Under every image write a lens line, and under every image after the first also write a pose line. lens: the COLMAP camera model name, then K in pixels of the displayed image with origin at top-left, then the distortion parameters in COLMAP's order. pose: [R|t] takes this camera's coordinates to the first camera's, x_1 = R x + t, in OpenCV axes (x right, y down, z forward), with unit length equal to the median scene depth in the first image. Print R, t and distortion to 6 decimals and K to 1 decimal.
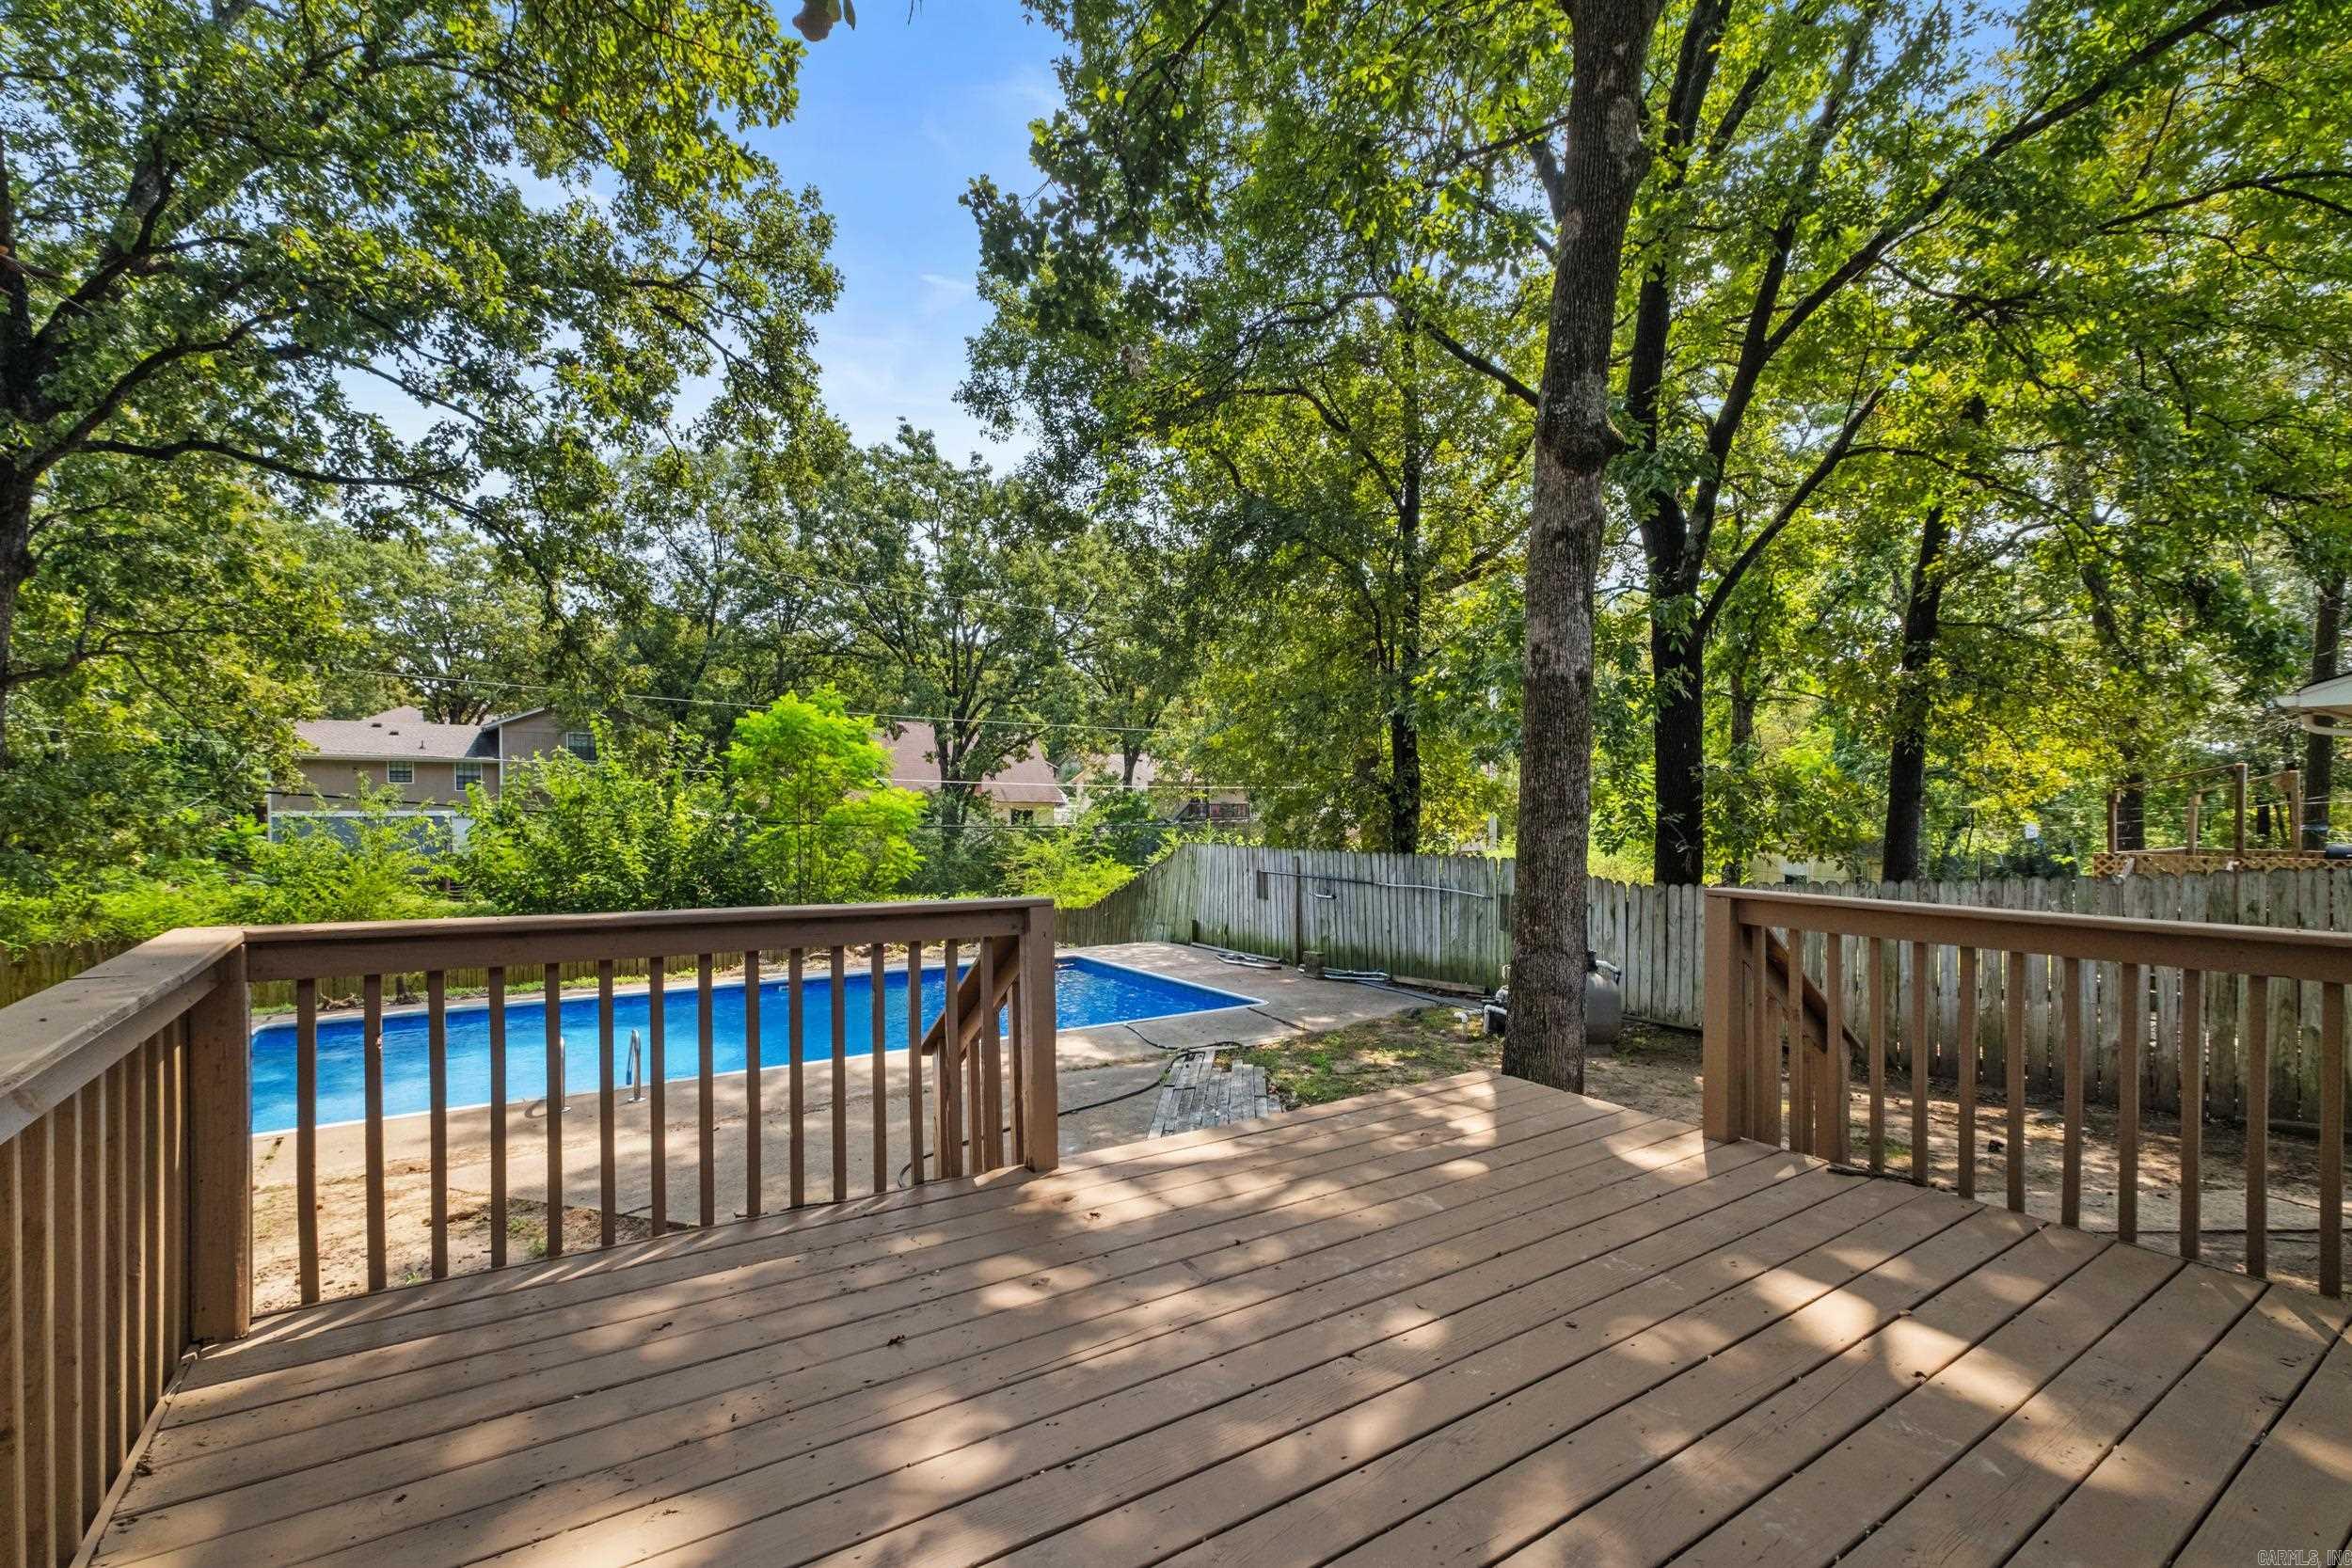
lens RADIAL K [[1031.4, 0, 1179.1], [0, 1031.4, 836.7], [0, 0, 1]] dist [-0.009735, 0.007840]
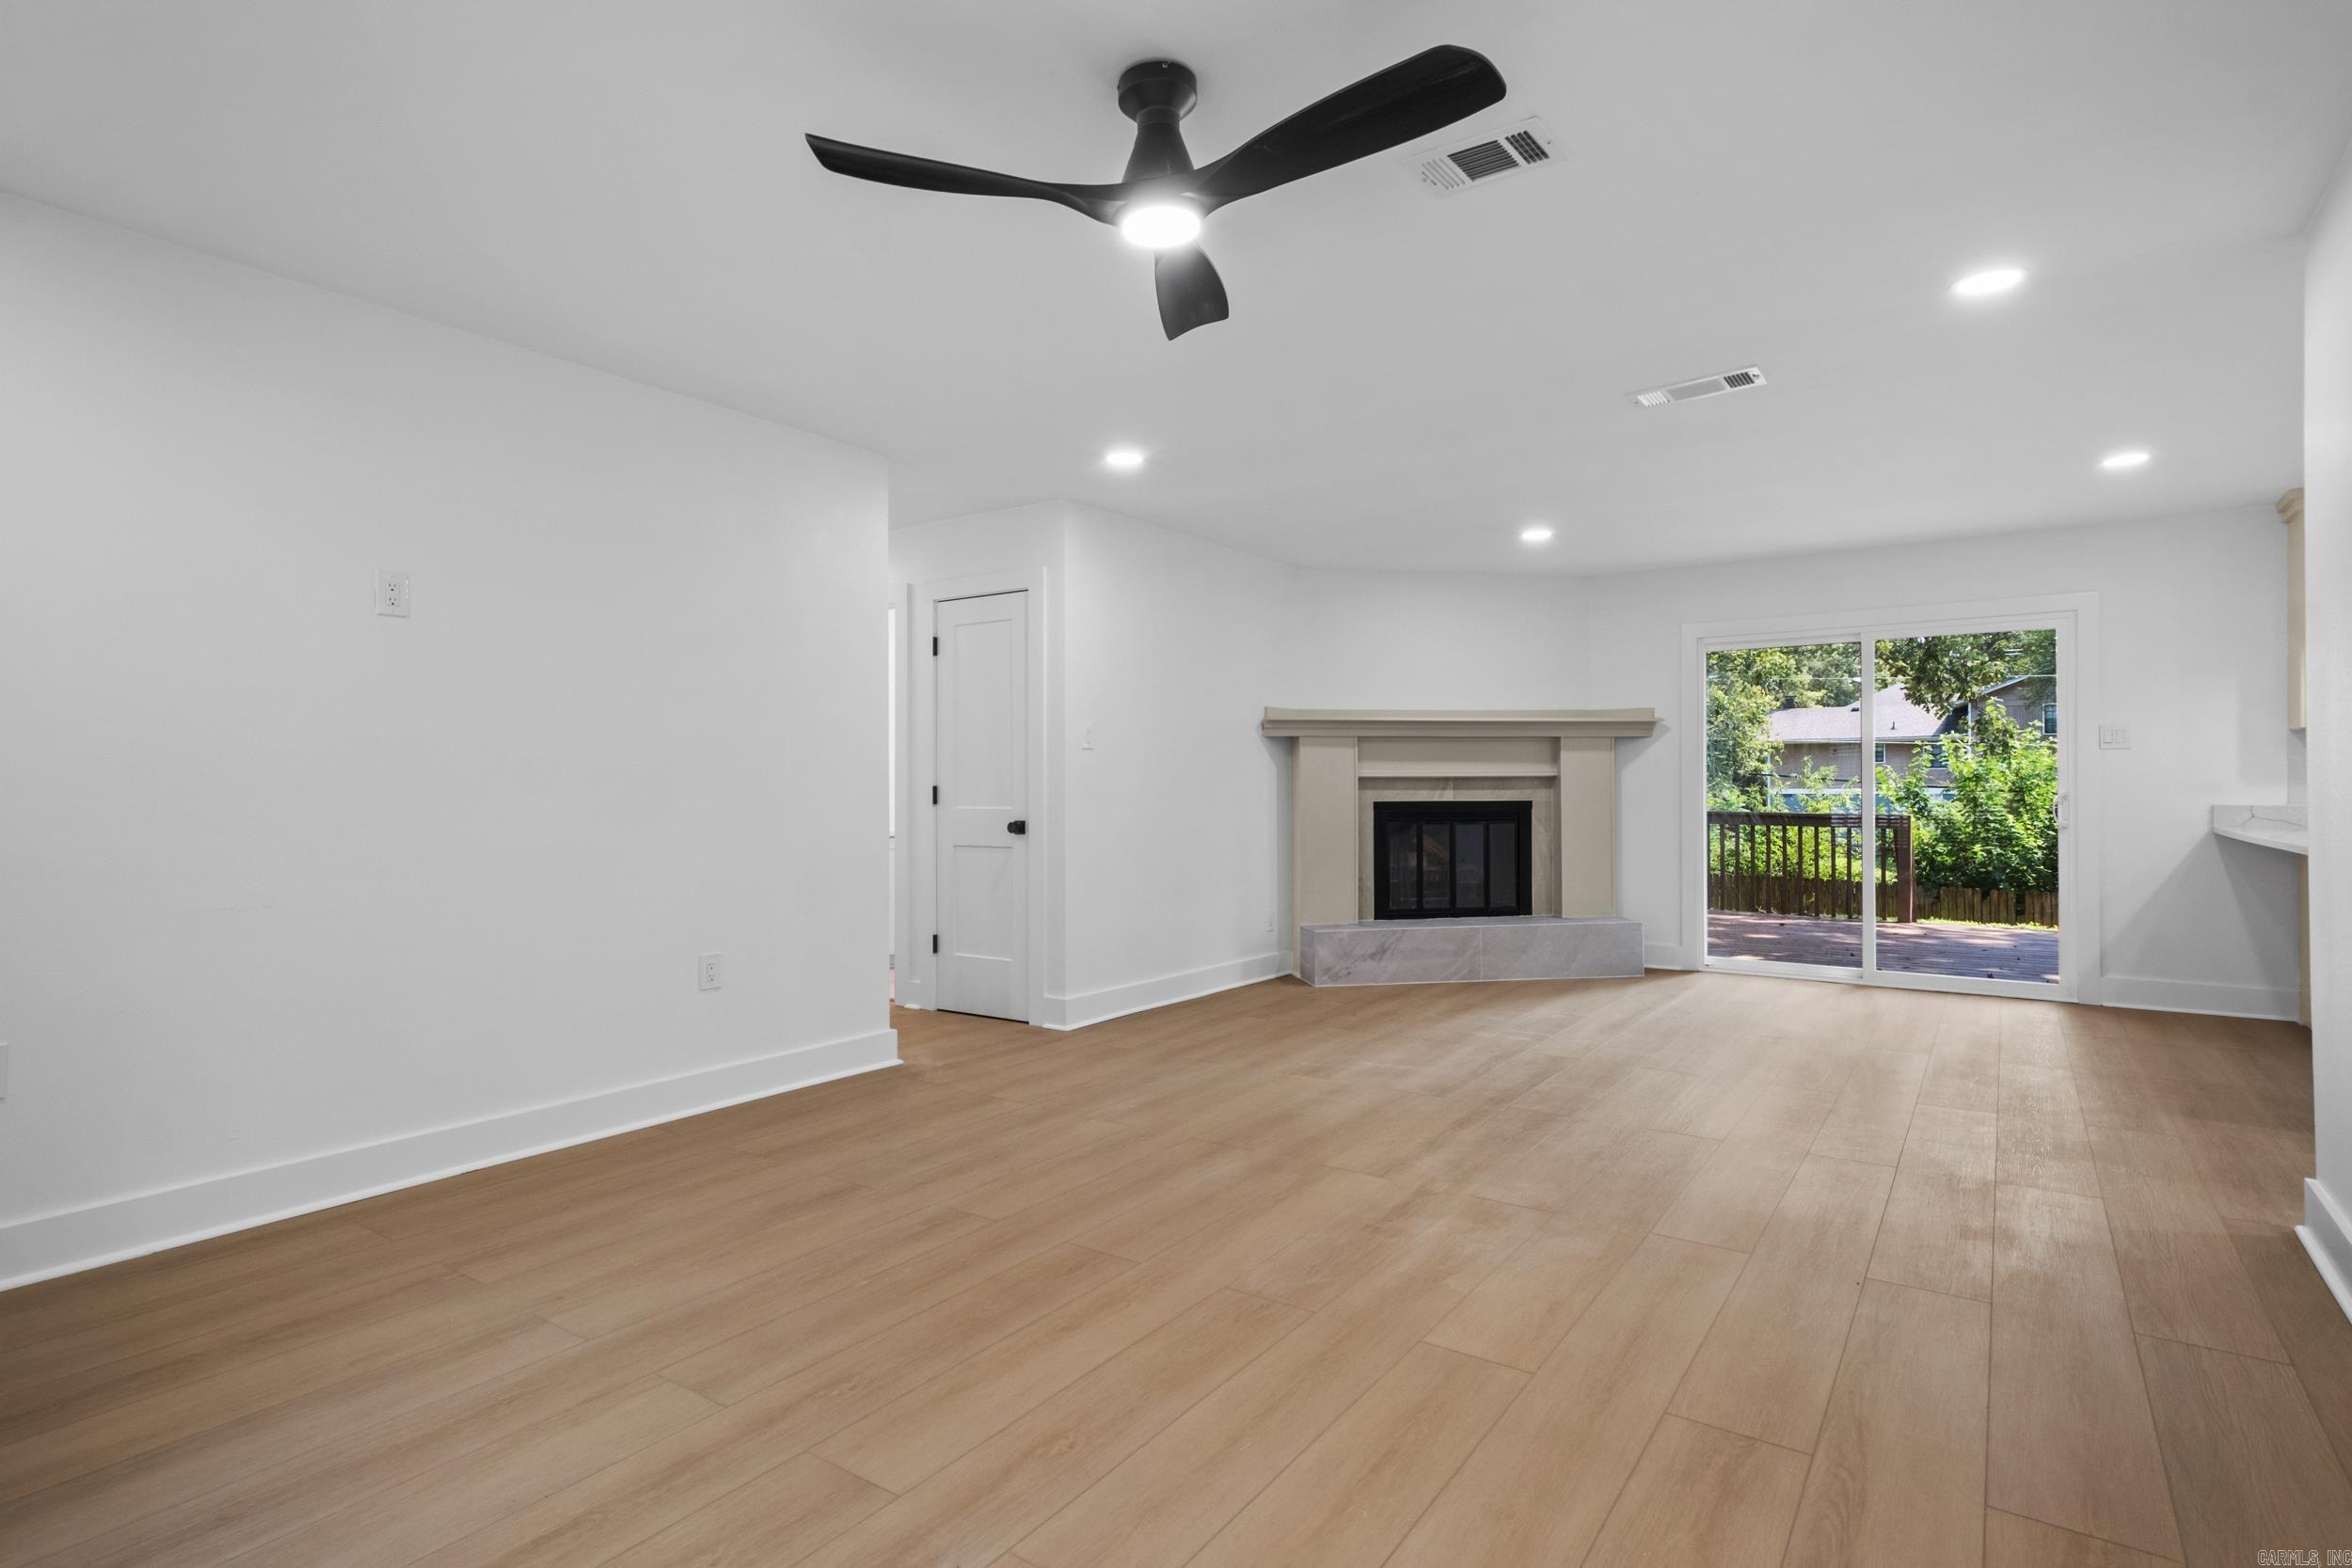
lens RADIAL K [[1191.3, 0, 1164.6], [0, 1191.3, 786.4], [0, 0, 1]] dist [0.030926, 0.000157]
pose [[0.354644, -0.002601, -0.934998, 0.447006], [-0.023462, 0.999657, -0.011680, 0.014072], [0.934707, 0.026079, 0.354461, -0.387233]]
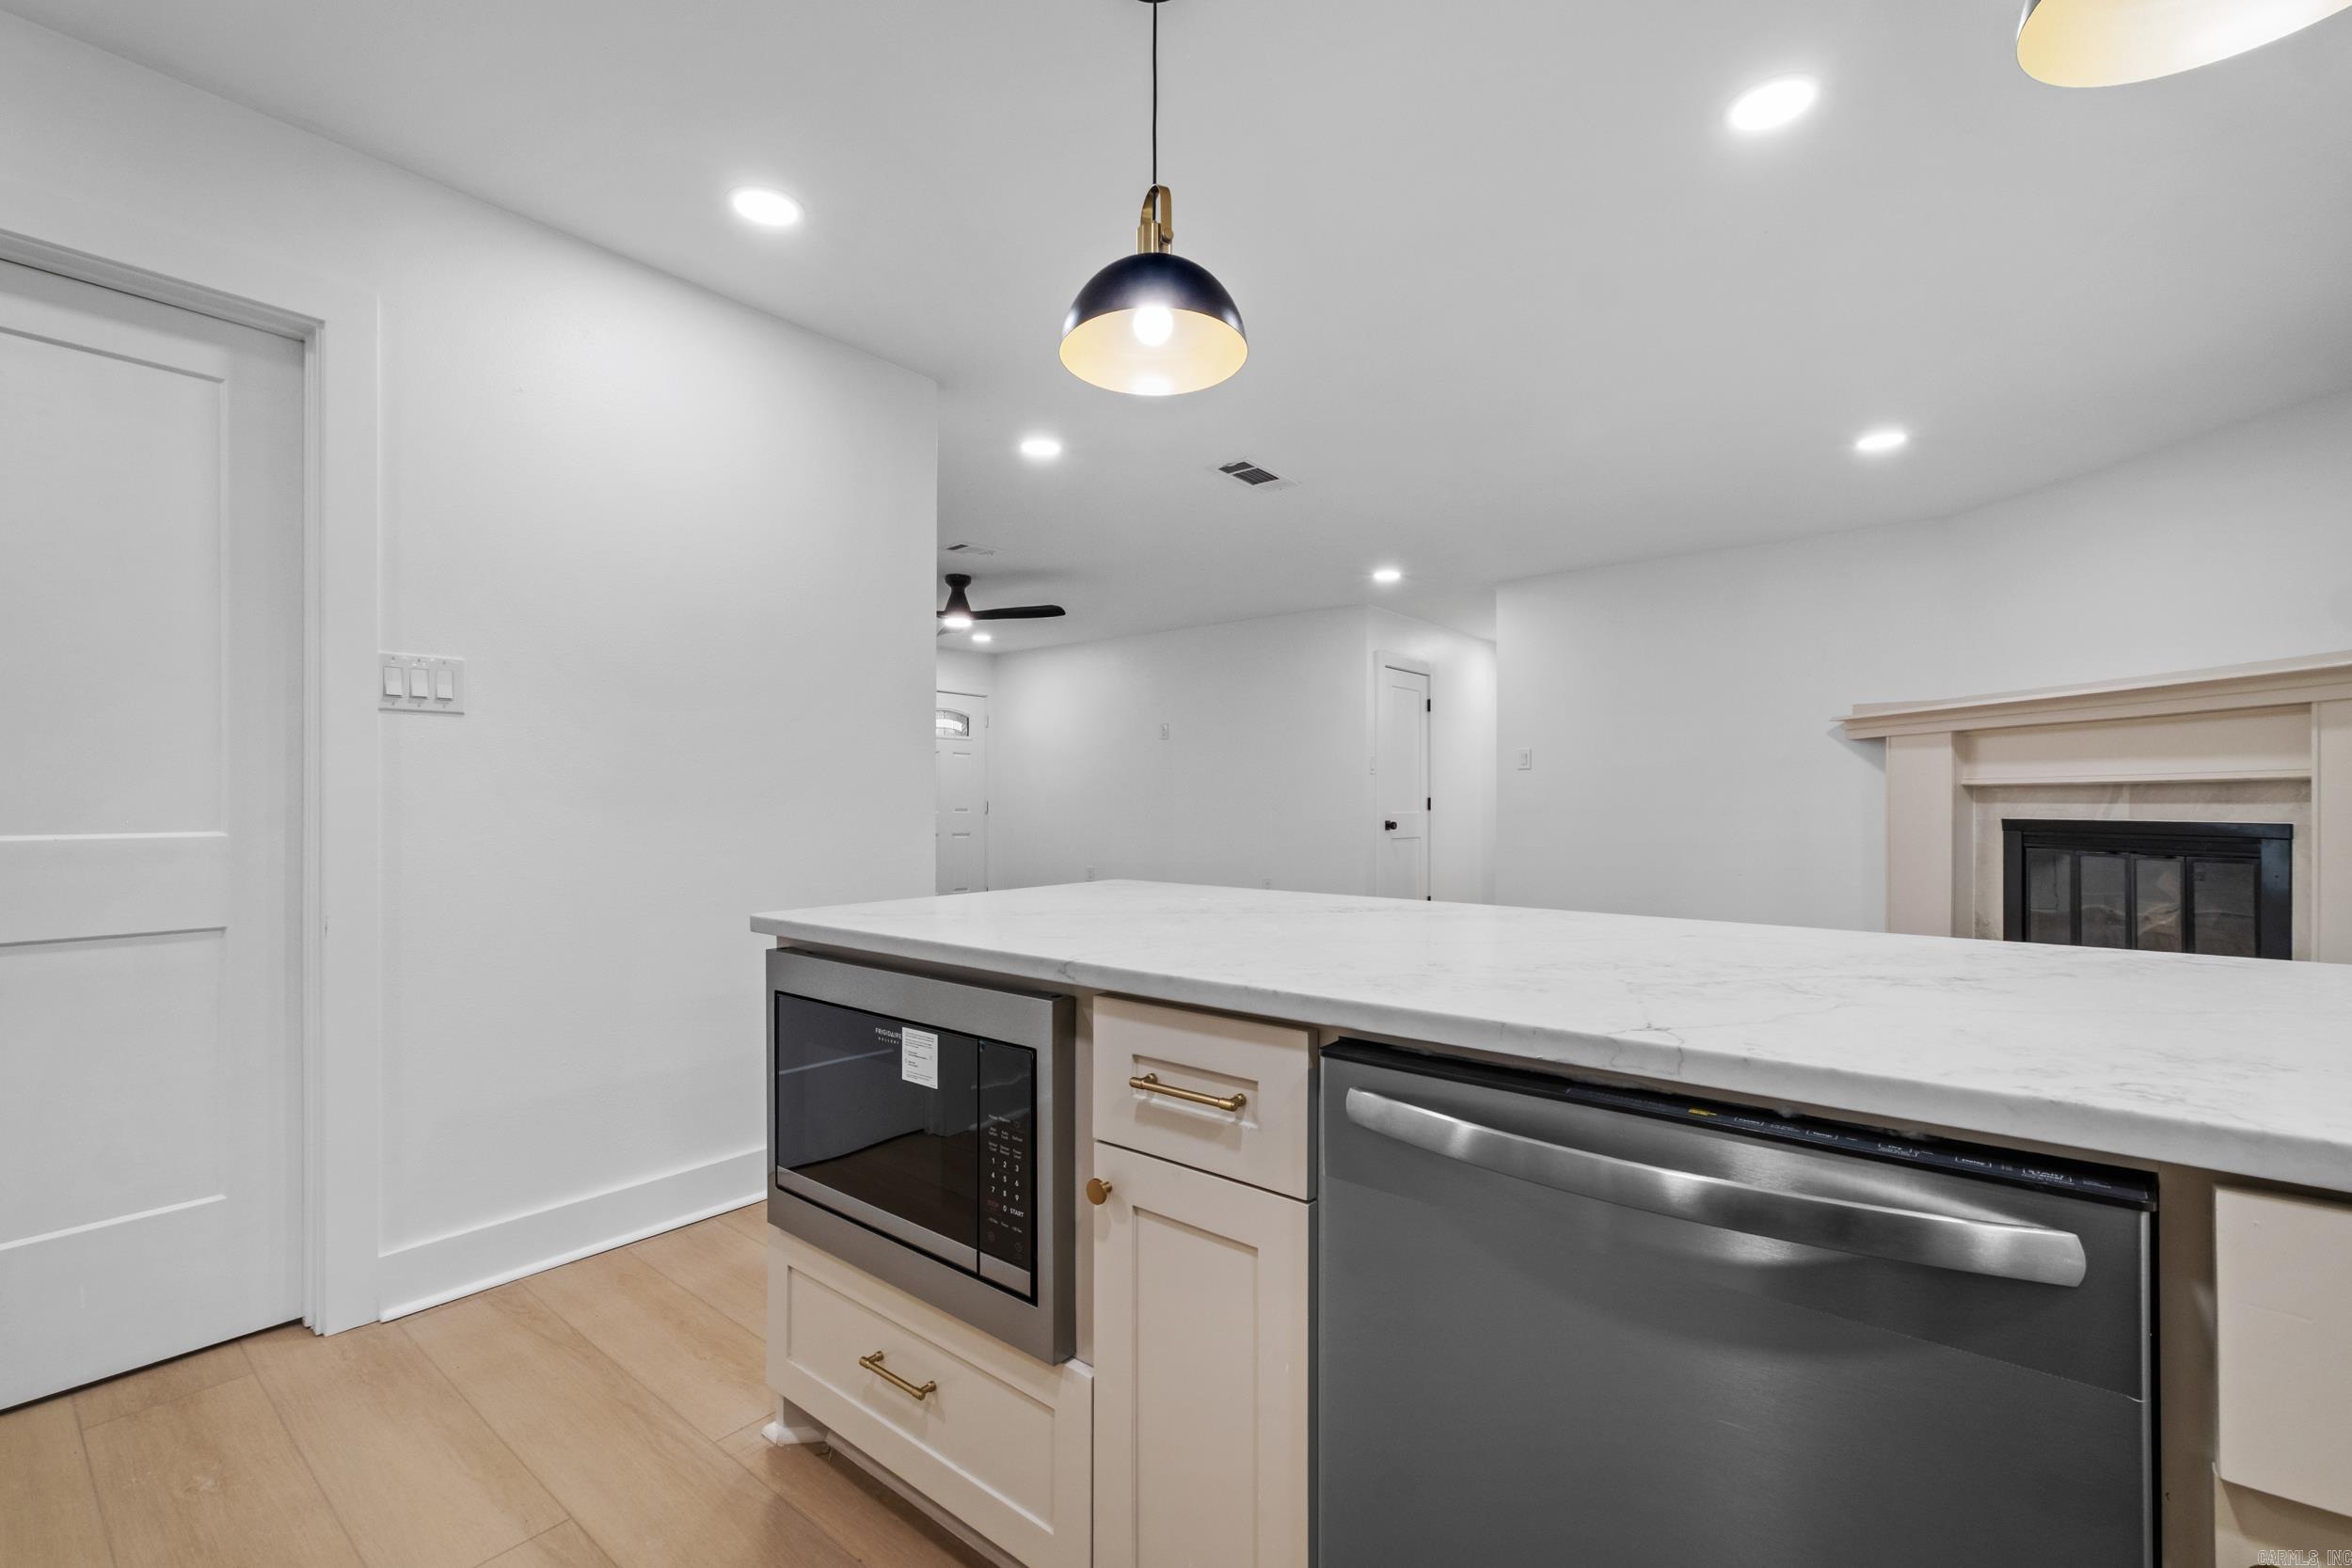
lens RADIAL K [[1011.6, 0, 1160.2], [0, 1011.6, 787.2], [0, 0, 1]] dist [-0.000550, 0.000129]
pose [[-0.961150, -0.003213, -0.276007, 0.340936], [-0.007034, 0.999893, 0.012853, 0.001575], [0.275936, 0.014295, -0.961070, 0.072450]]
